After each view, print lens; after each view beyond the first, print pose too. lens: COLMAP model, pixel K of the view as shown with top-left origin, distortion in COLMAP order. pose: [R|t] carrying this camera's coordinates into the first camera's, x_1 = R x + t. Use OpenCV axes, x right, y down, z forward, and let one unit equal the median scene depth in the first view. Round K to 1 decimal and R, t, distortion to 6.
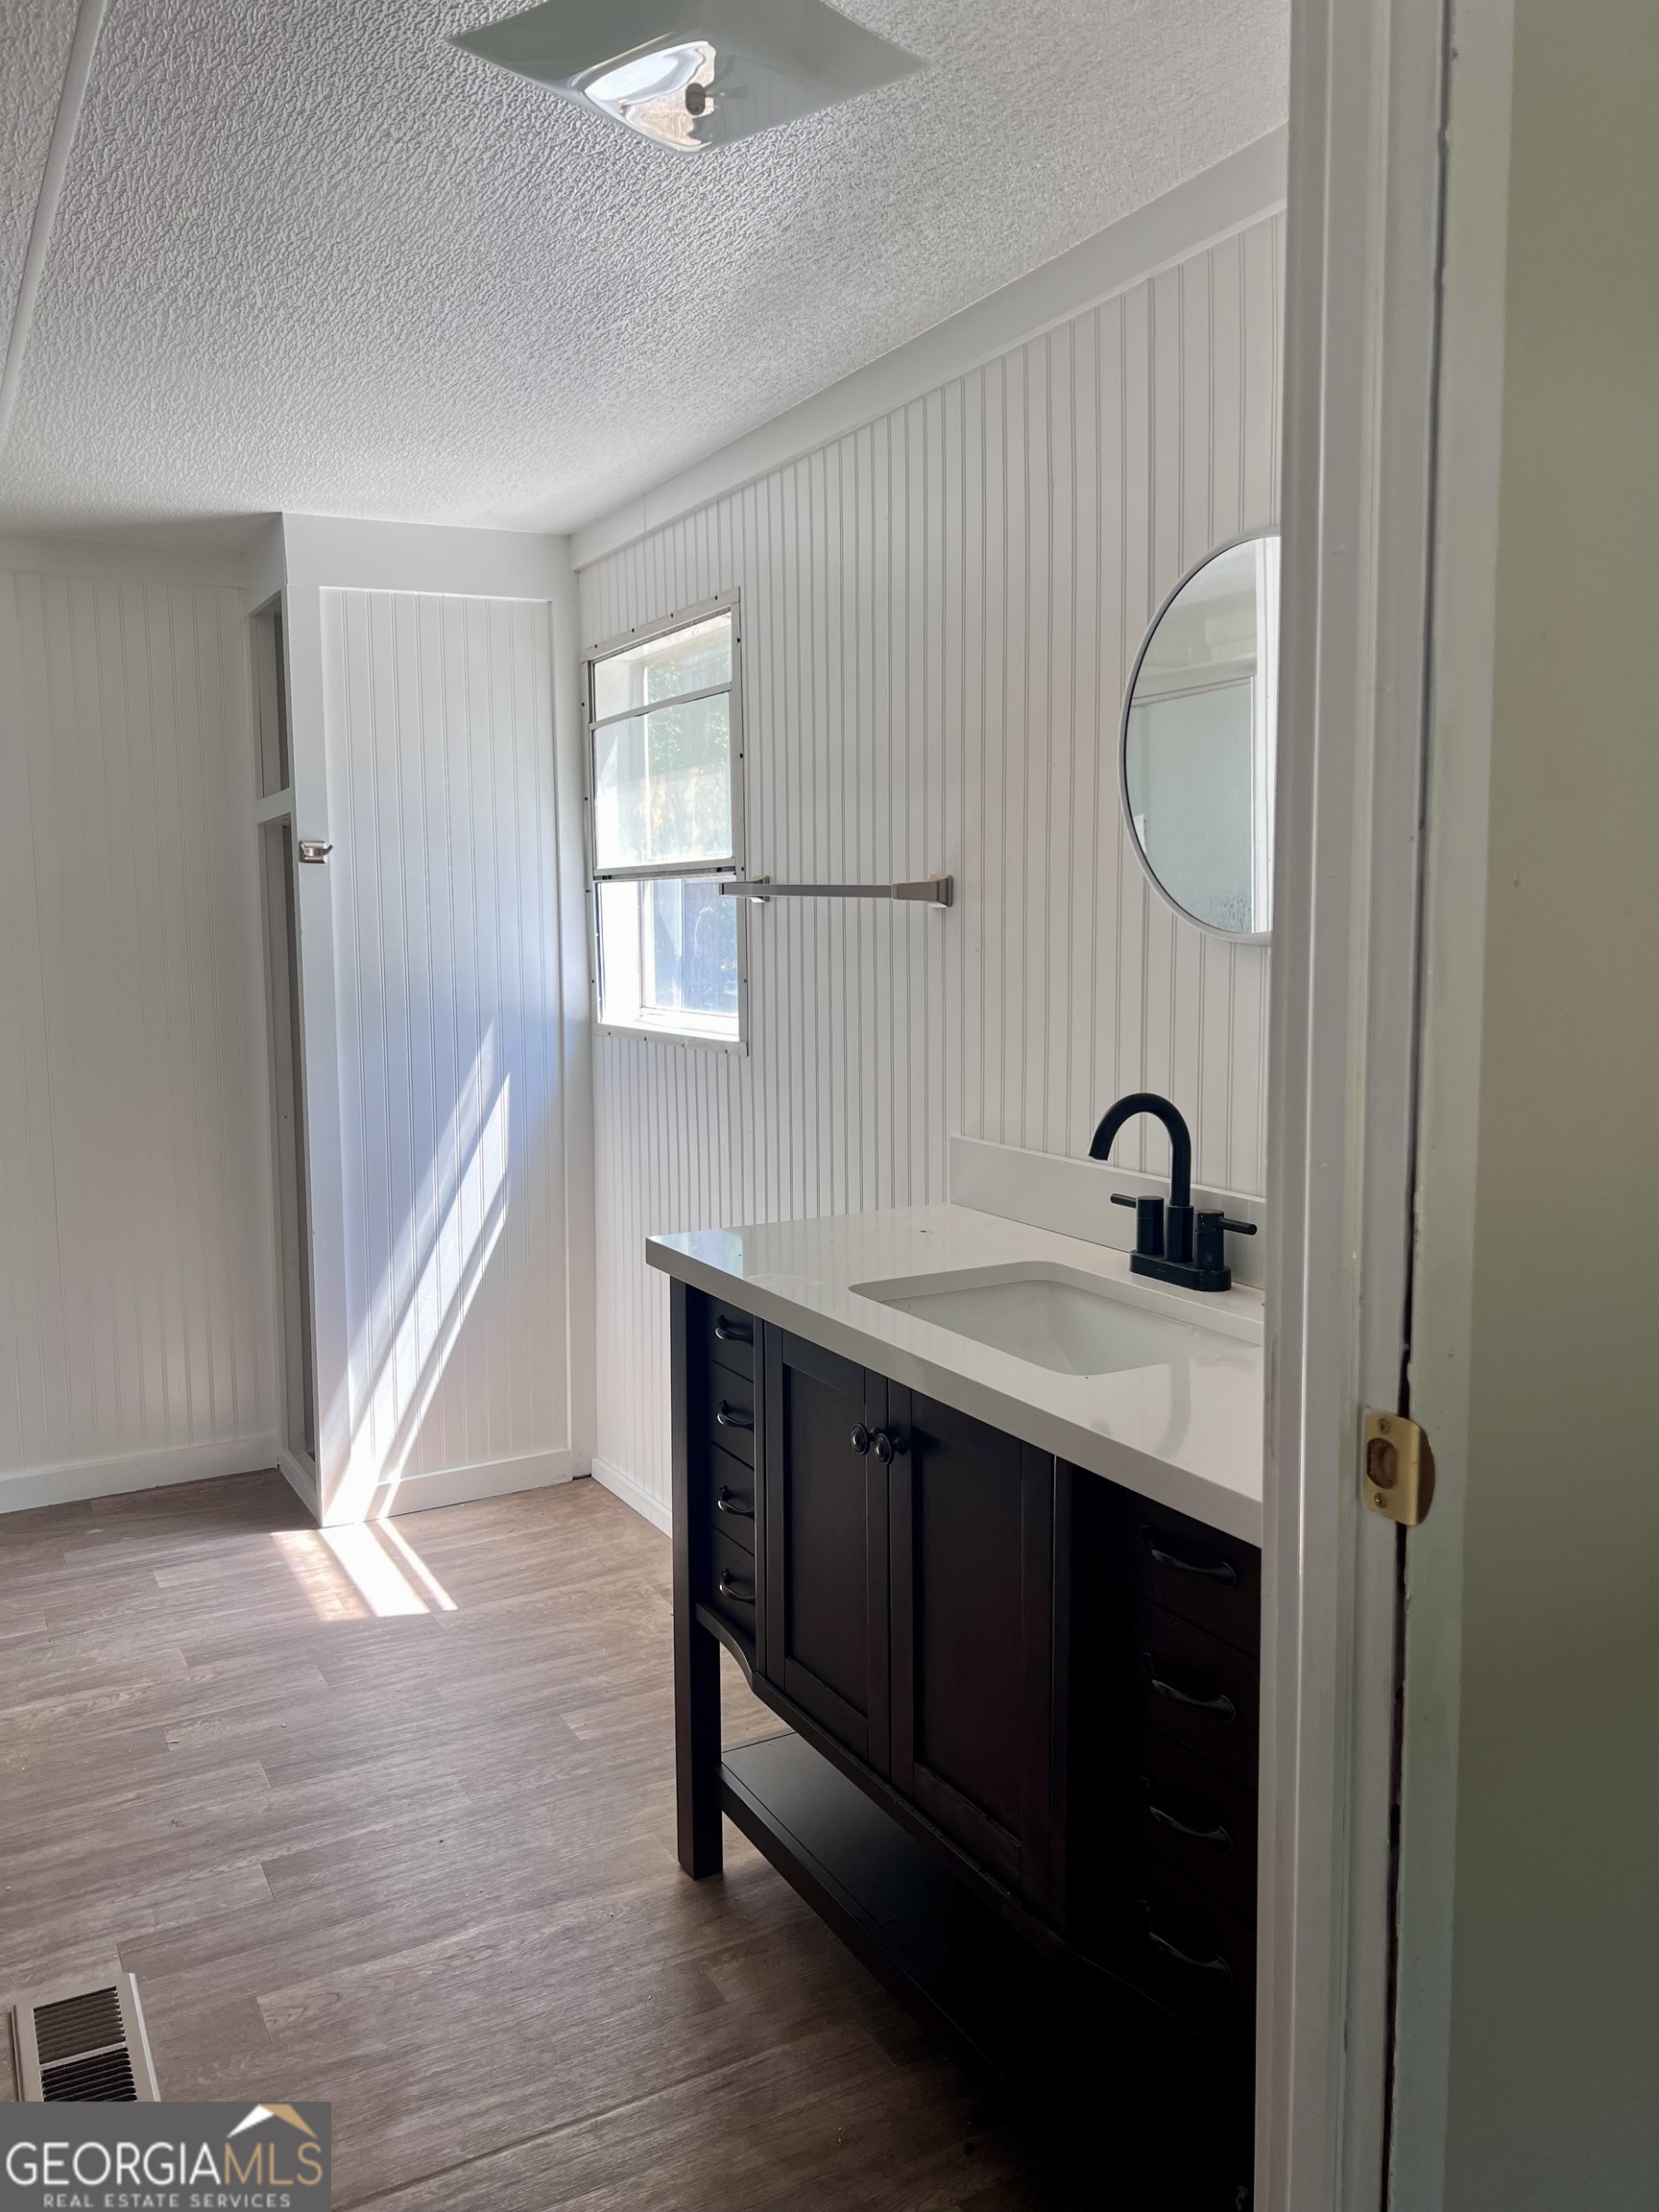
lens RADIAL K [[1686.8, 0, 835.7], [0, 1686.8, 1095.3], [0, 0, 1]] dist [0.047537, -0.032326]
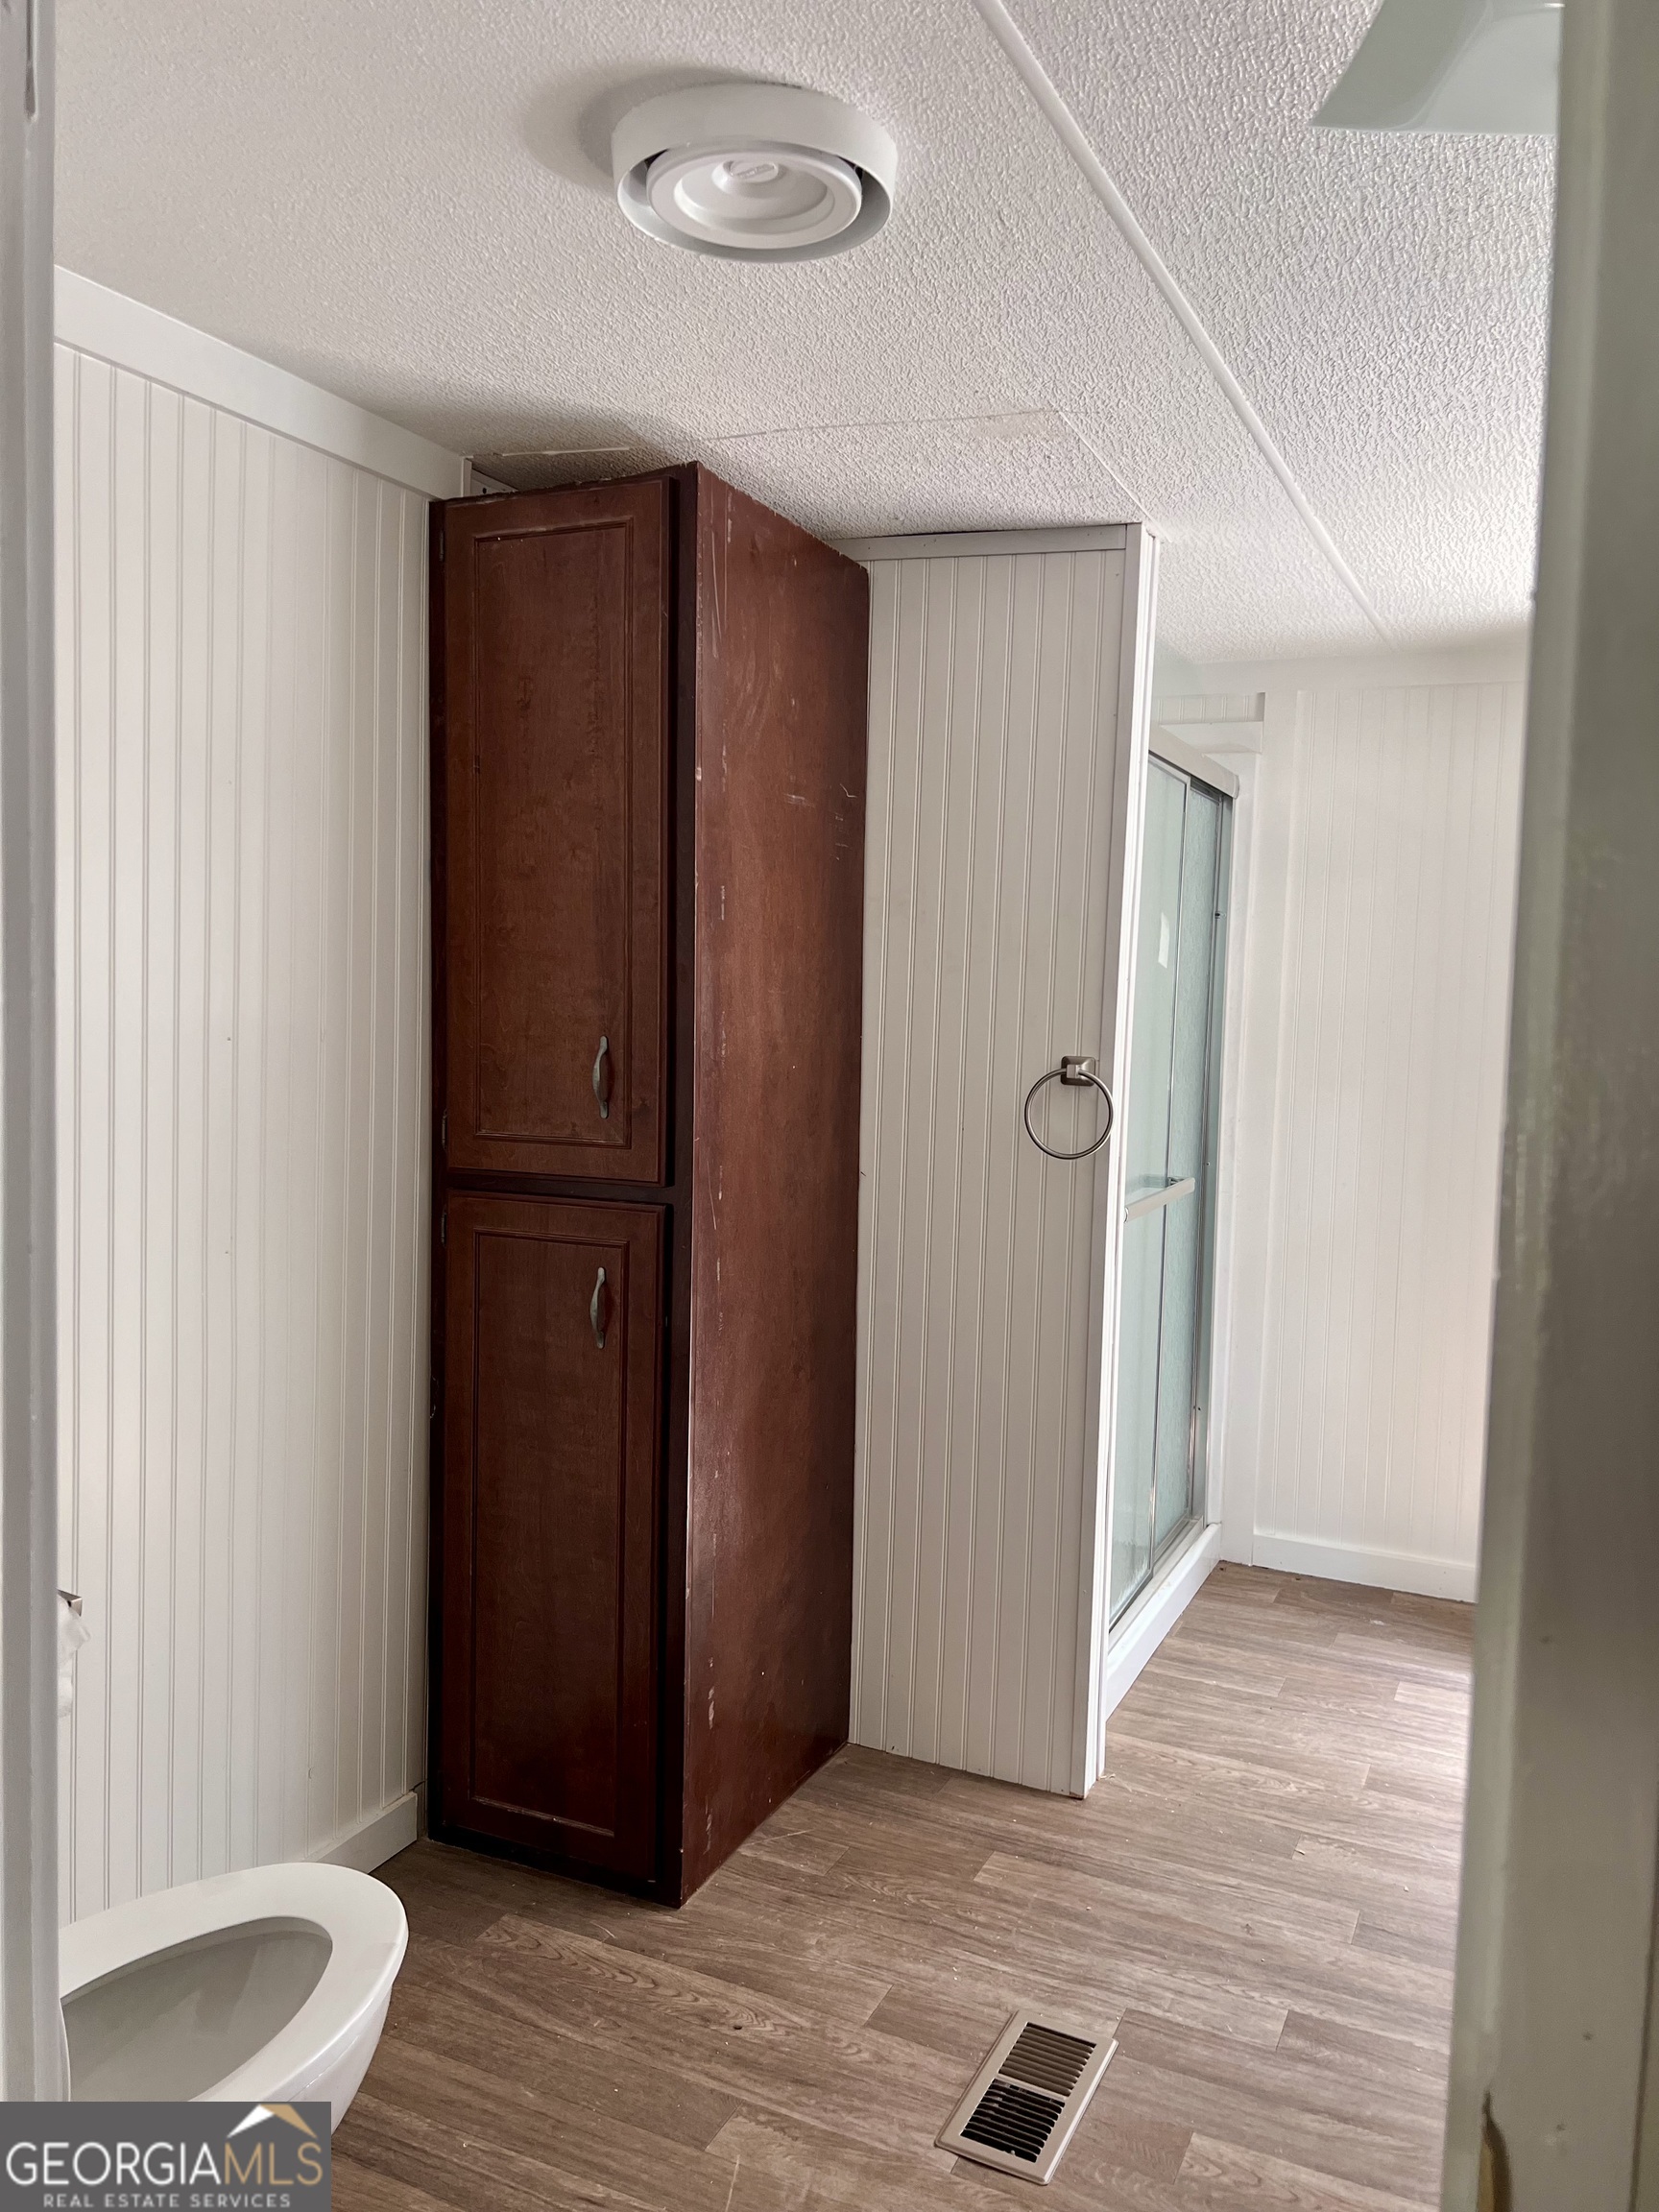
lens RADIAL K [[1686.8, 0, 835.0], [0, 1686.8, 1114.4], [0, 0, 1]] dist [0.047537, -0.032326]
pose [[0.599137, 0.098374, -0.794580, 0.223261], [-0.126698, 0.991568, 0.027228, -0.046966], [0.790559, 0.084359, 0.606548, 0.160688]]
